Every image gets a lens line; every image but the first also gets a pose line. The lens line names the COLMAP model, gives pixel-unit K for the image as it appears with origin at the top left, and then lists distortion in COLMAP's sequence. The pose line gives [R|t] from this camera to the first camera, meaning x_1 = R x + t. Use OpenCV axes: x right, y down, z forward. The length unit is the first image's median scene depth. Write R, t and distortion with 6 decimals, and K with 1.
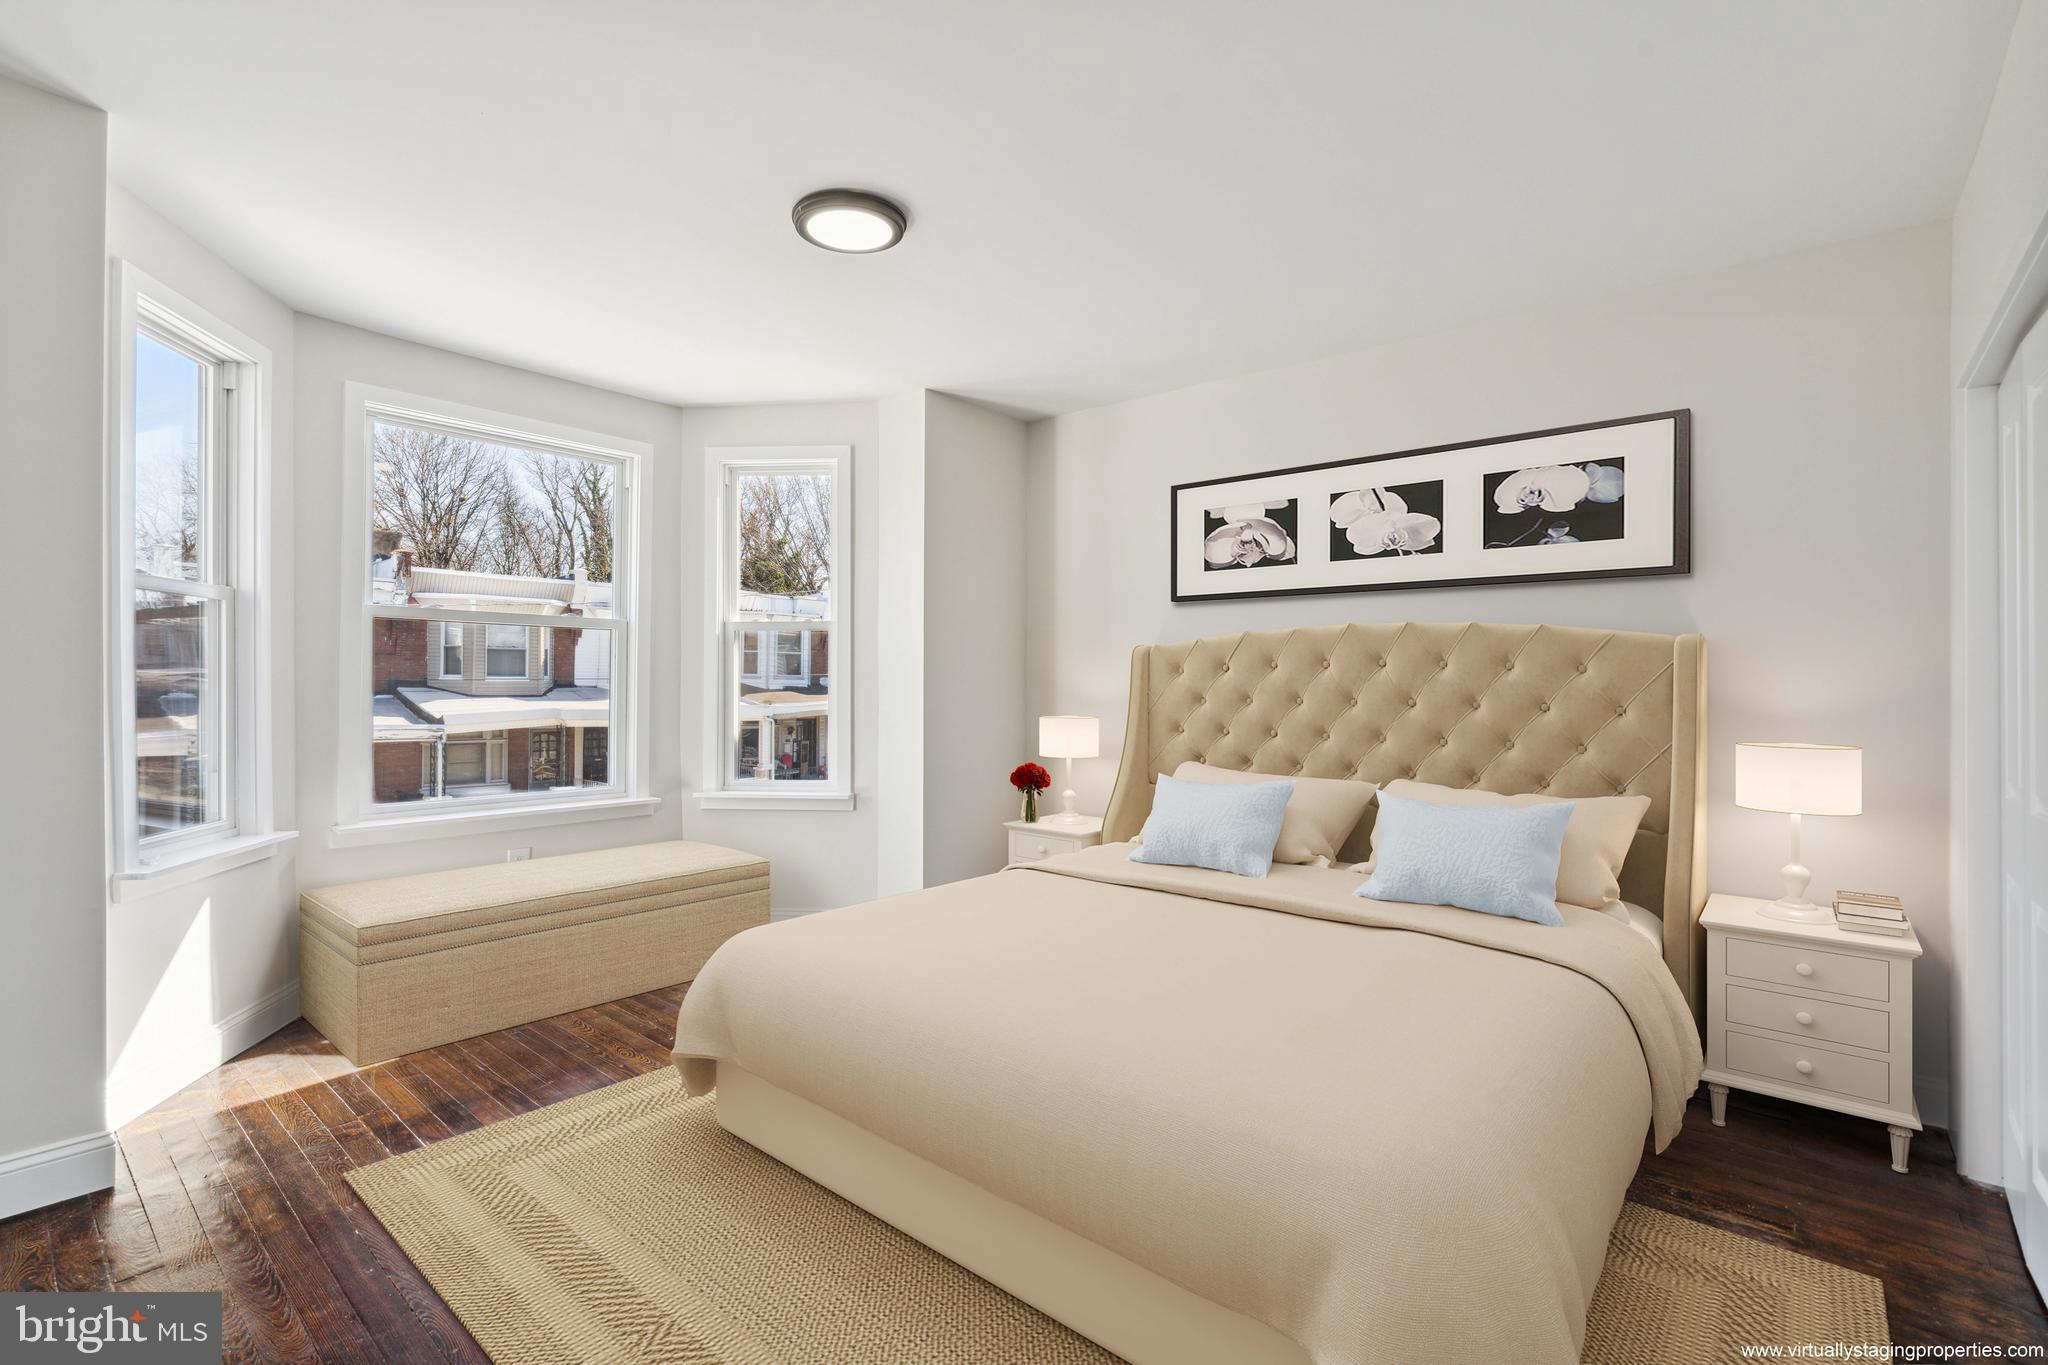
lens RADIAL K [[938.3, 0, 1024.7], [0, 938.3, 671.0], [0, 0, 1]] dist [-0.015669, 0.002461]
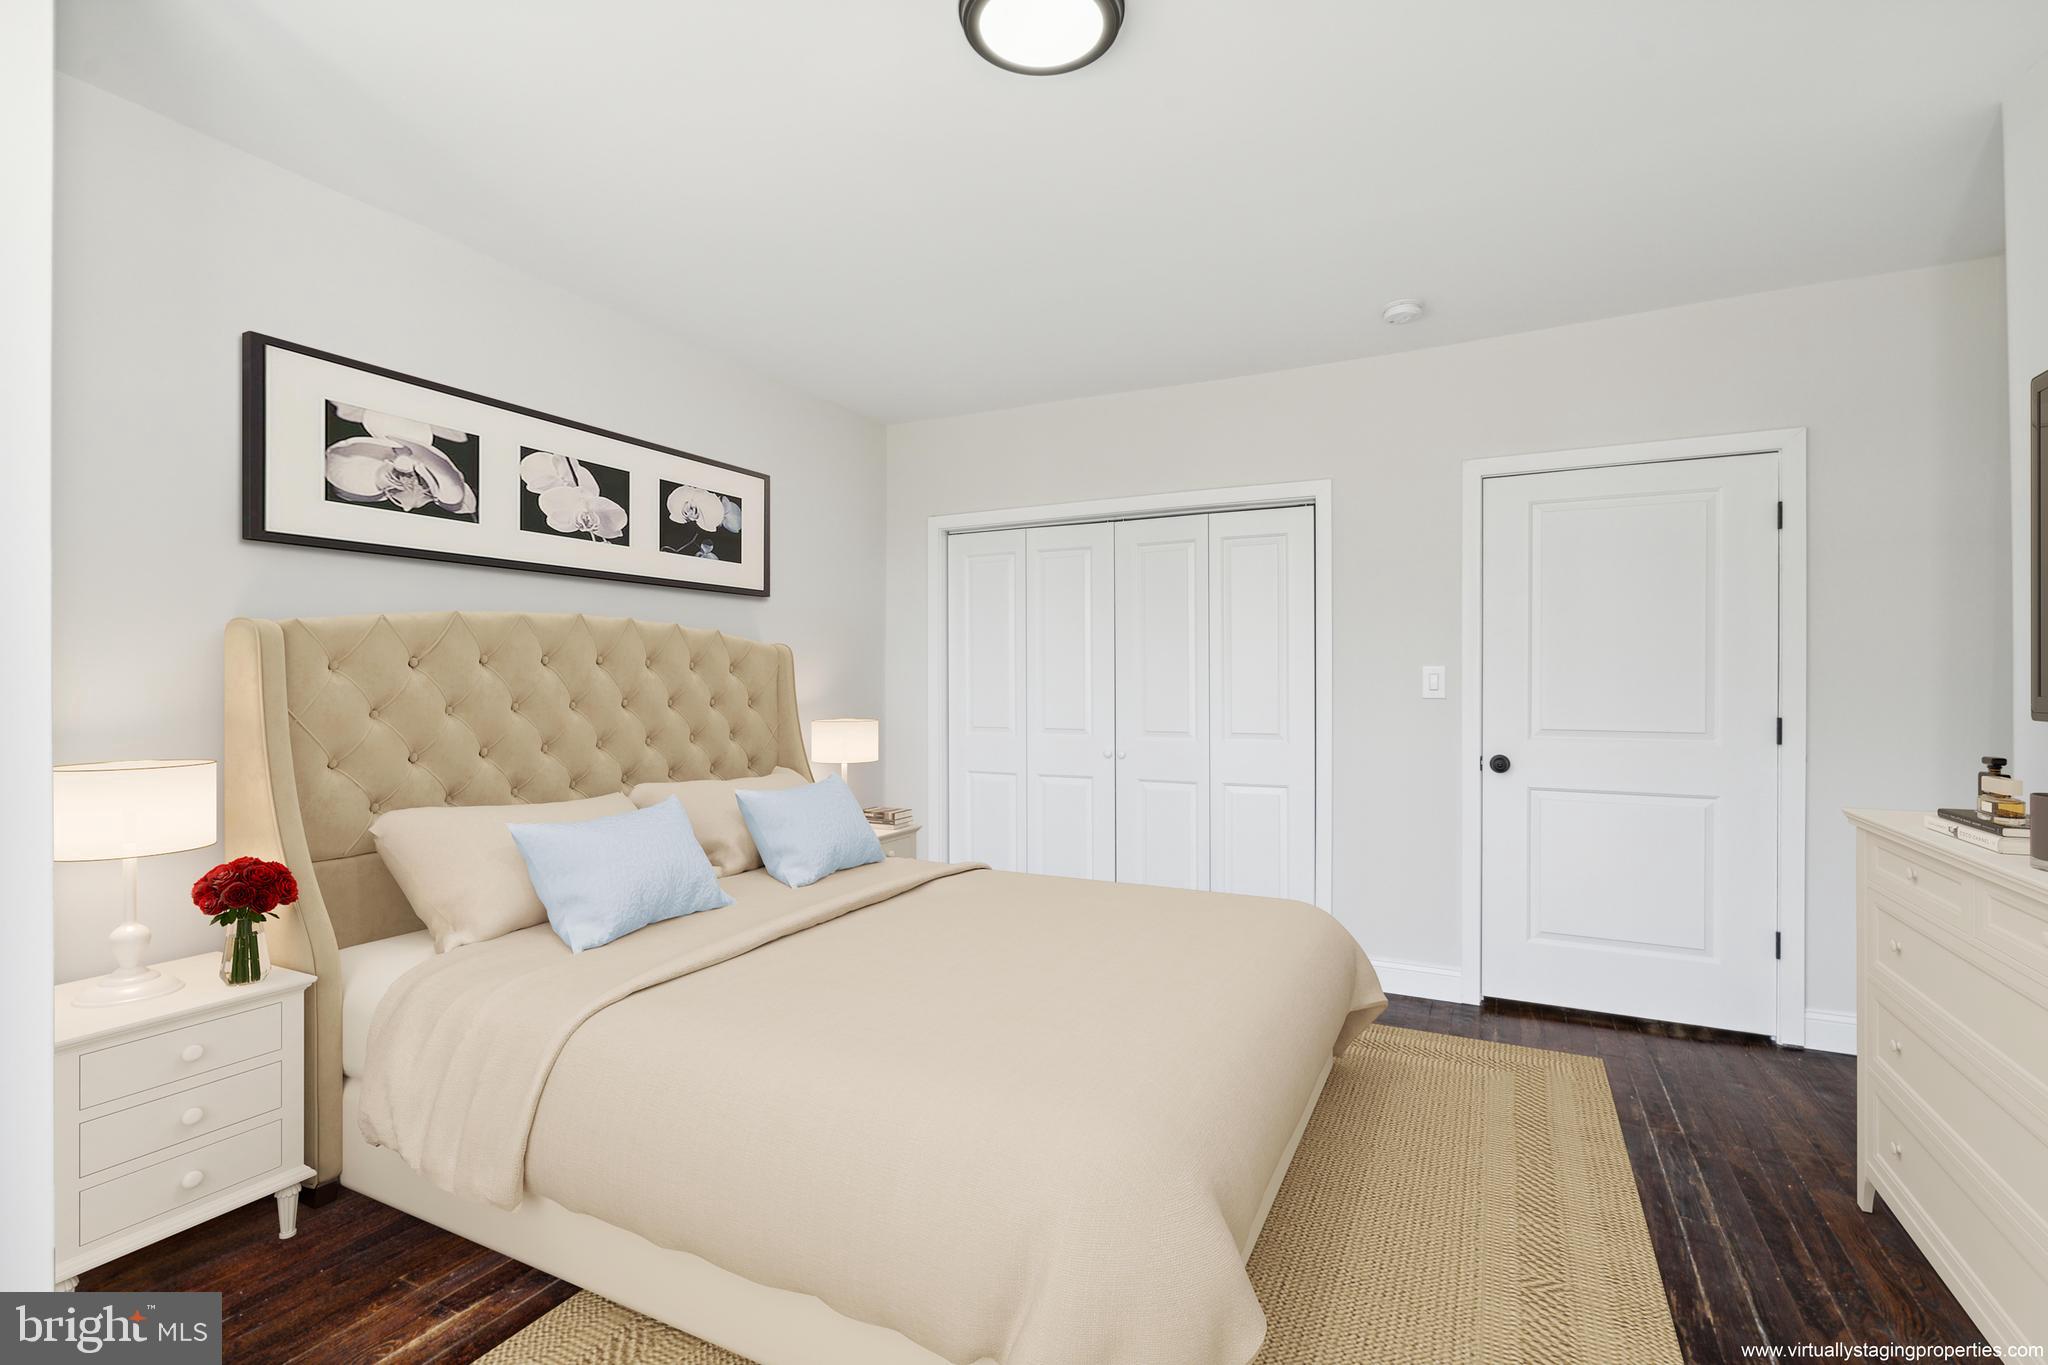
lens RADIAL K [[938.3, 0, 1024.4], [0, 938.3, 685.6], [0, 0, 1]] dist [-0.015669, 0.002461]
pose [[-0.220898, 0.003799, 0.975290, -0.560633], [0.007265, 0.999971, -0.002249, 0.021900], [-0.975270, 0.006588, -0.220919, 0.773149]]
